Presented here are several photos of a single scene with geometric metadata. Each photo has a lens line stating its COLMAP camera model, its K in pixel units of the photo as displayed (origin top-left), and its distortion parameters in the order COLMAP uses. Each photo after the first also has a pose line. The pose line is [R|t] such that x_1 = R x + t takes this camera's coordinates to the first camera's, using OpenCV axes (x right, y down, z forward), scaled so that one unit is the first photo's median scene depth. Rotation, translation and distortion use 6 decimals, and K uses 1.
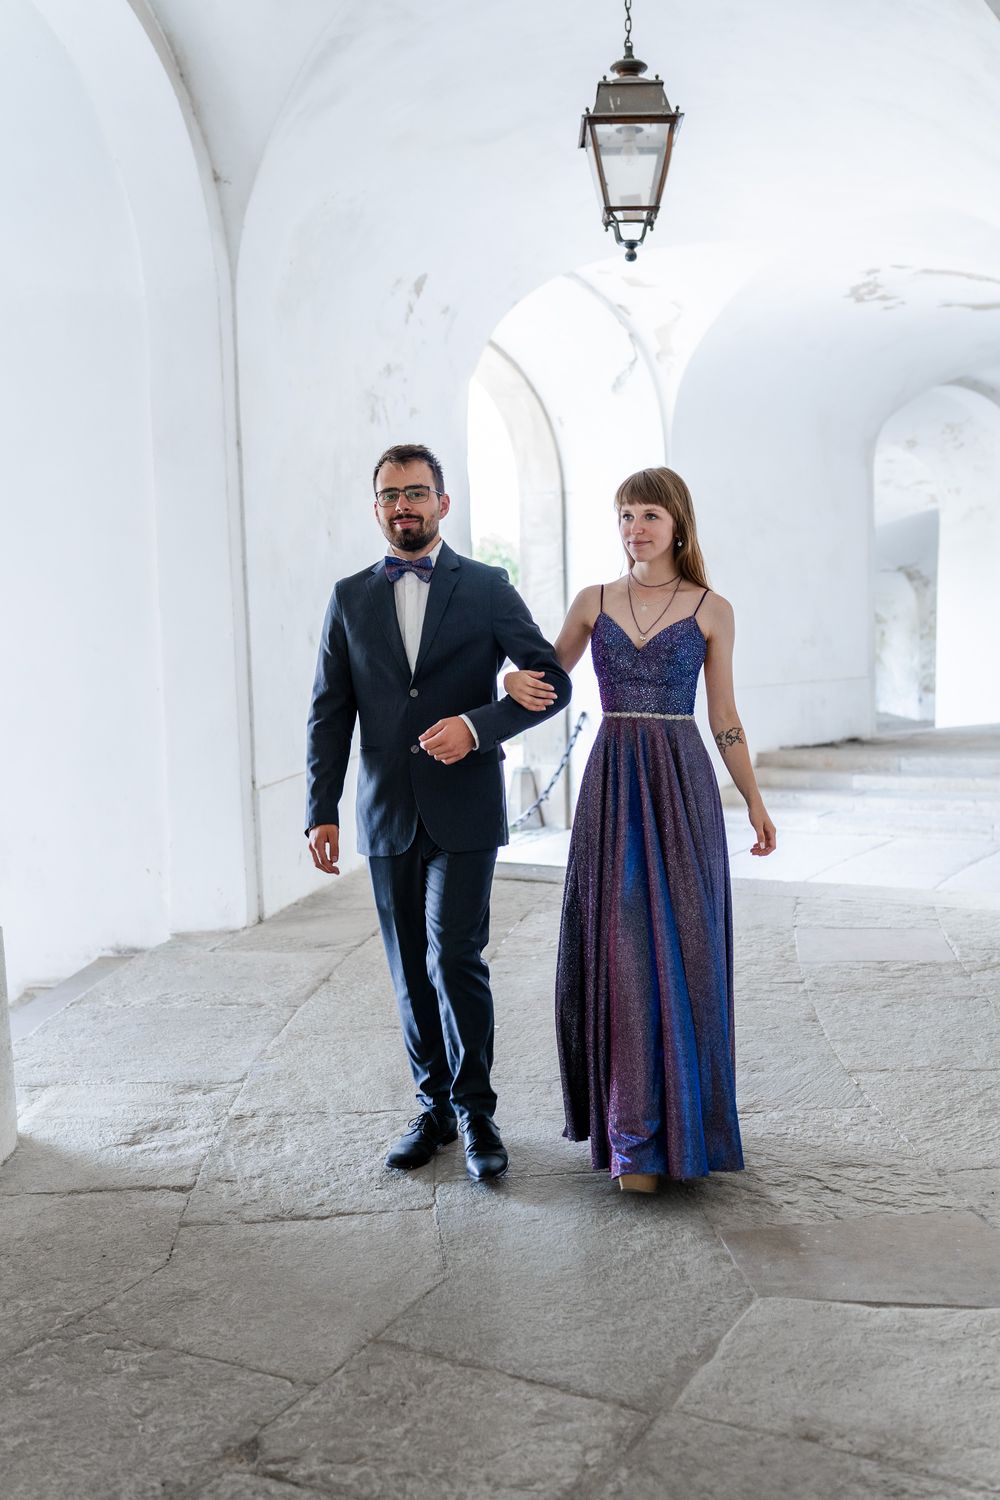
lens RADIAL K [[1469.9, 0, 509.1], [0, 1469.9, 744.2], [0, 0, 1]] dist [-0.005536, 0.000000]
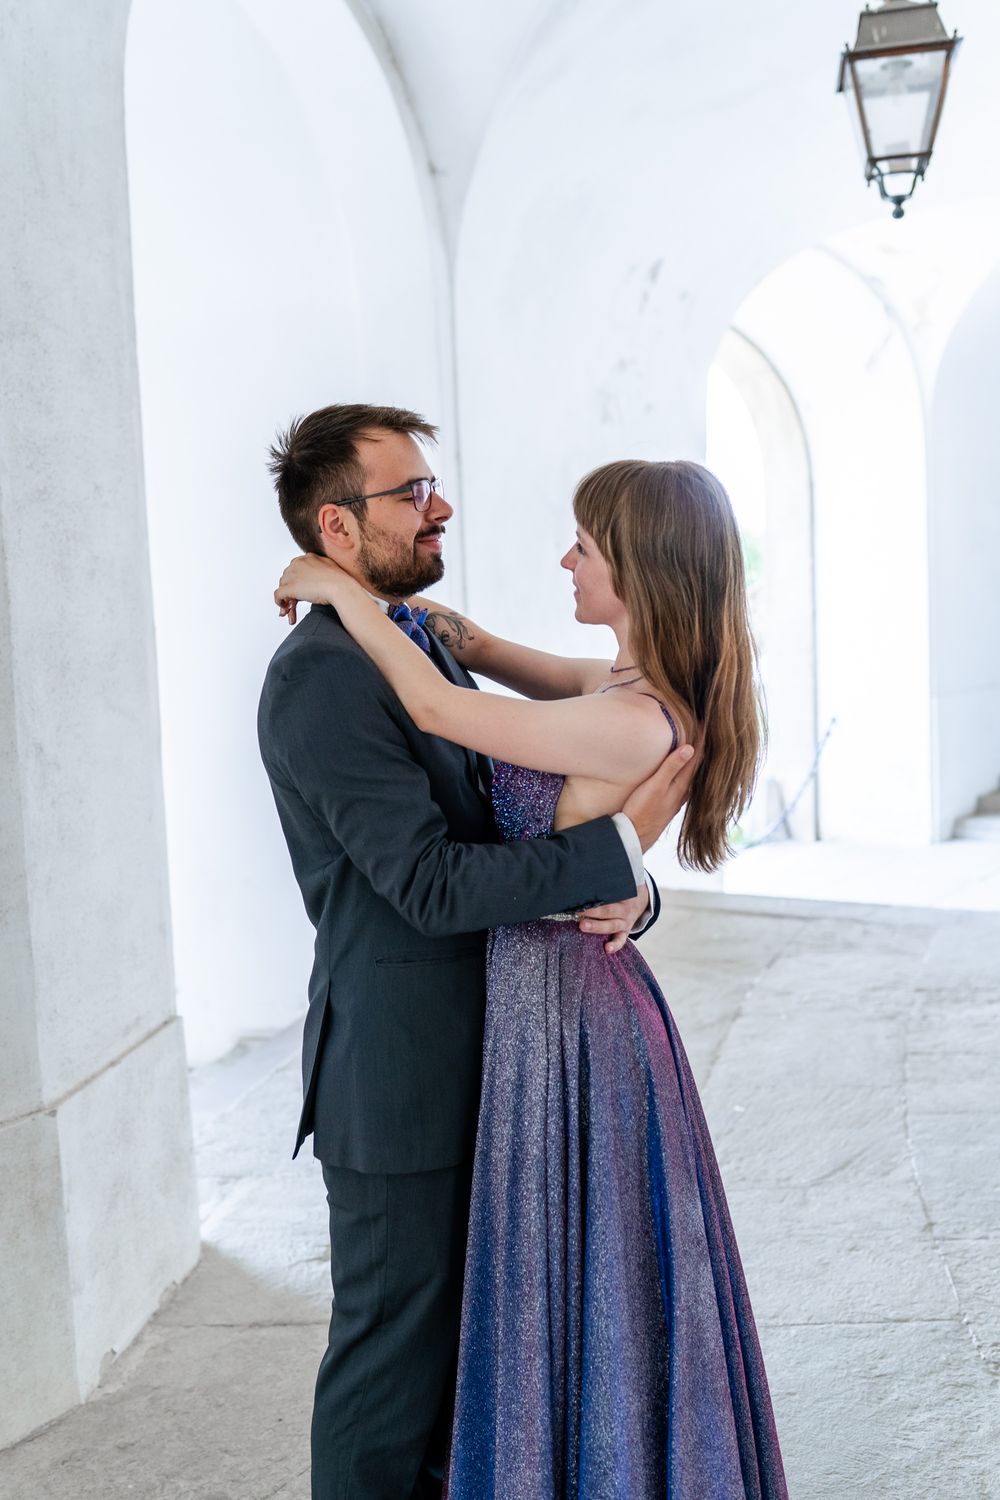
lens RADIAL K [[1469.9, 0, 448.2], [0, 1469.9, 746.6], [0, 0, 1]] dist [-0.005536, 0.000000]
pose [[0.979203, -0.011978, -0.202527, -0.000679], [0.013384, 0.999895, 0.005572, -0.045284], [0.202439, -0.008166, 0.979261, 0.161808]]
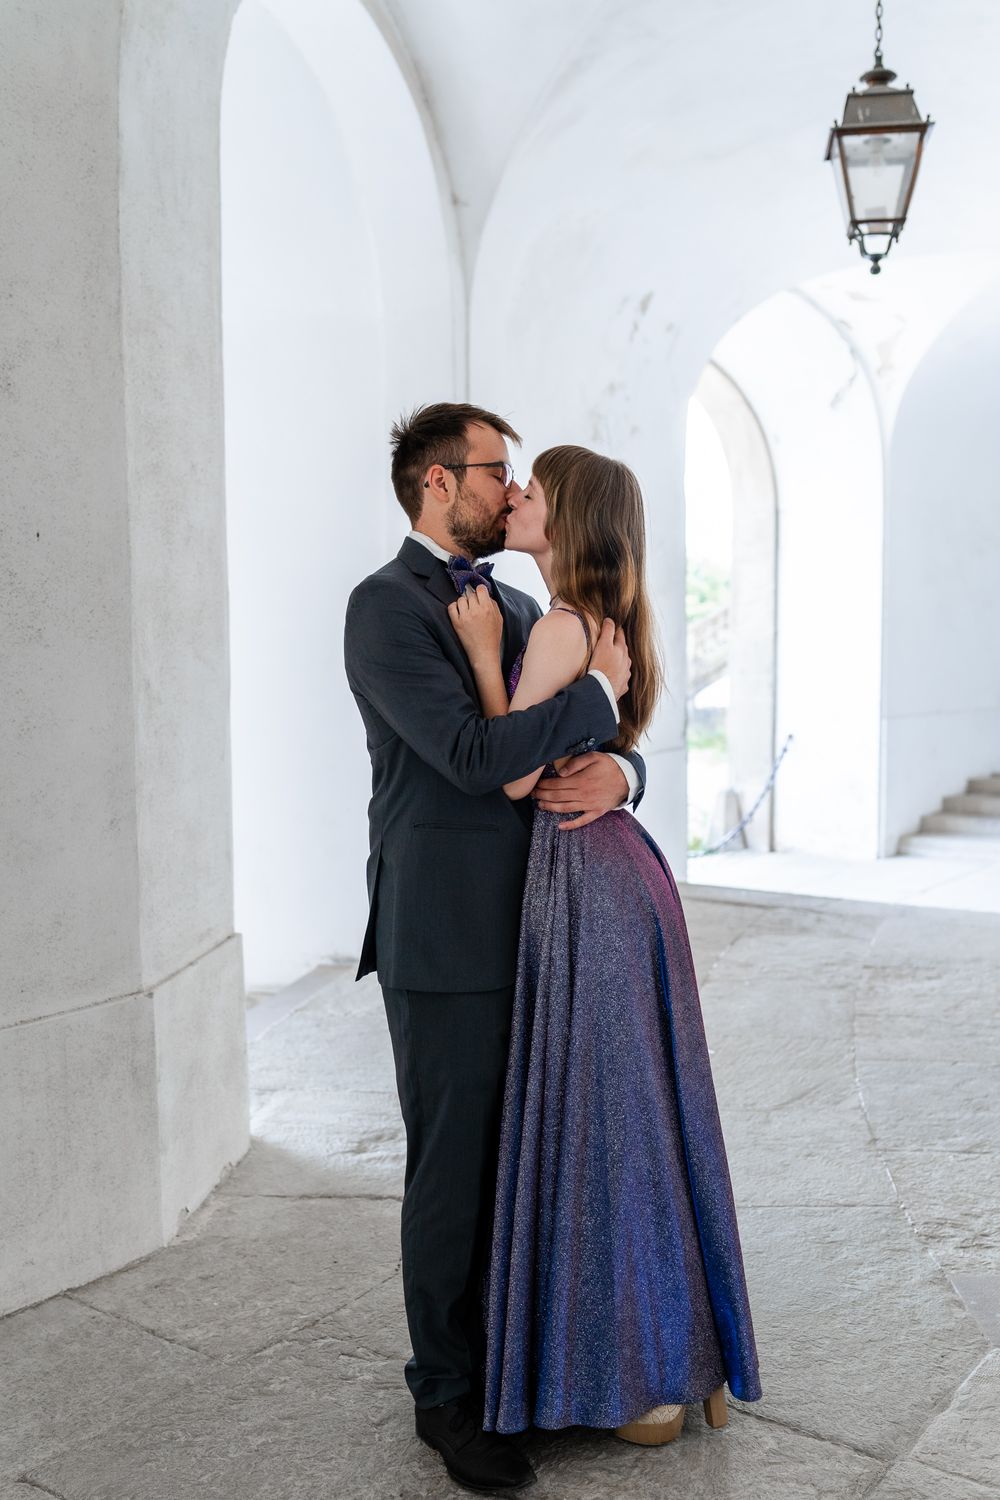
lens RADIAL K [[1469.9, 0, 523.9], [0, 1469.9, 757.2], [0, 0, 1]] dist [-0.005536, 0.000000]
pose [[0.992405, 0.022330, -0.120967, -0.028900], [-0.022732, 0.999740, -0.001946, -0.001206], [0.120893, 0.004681, 0.992655, 0.005535]]
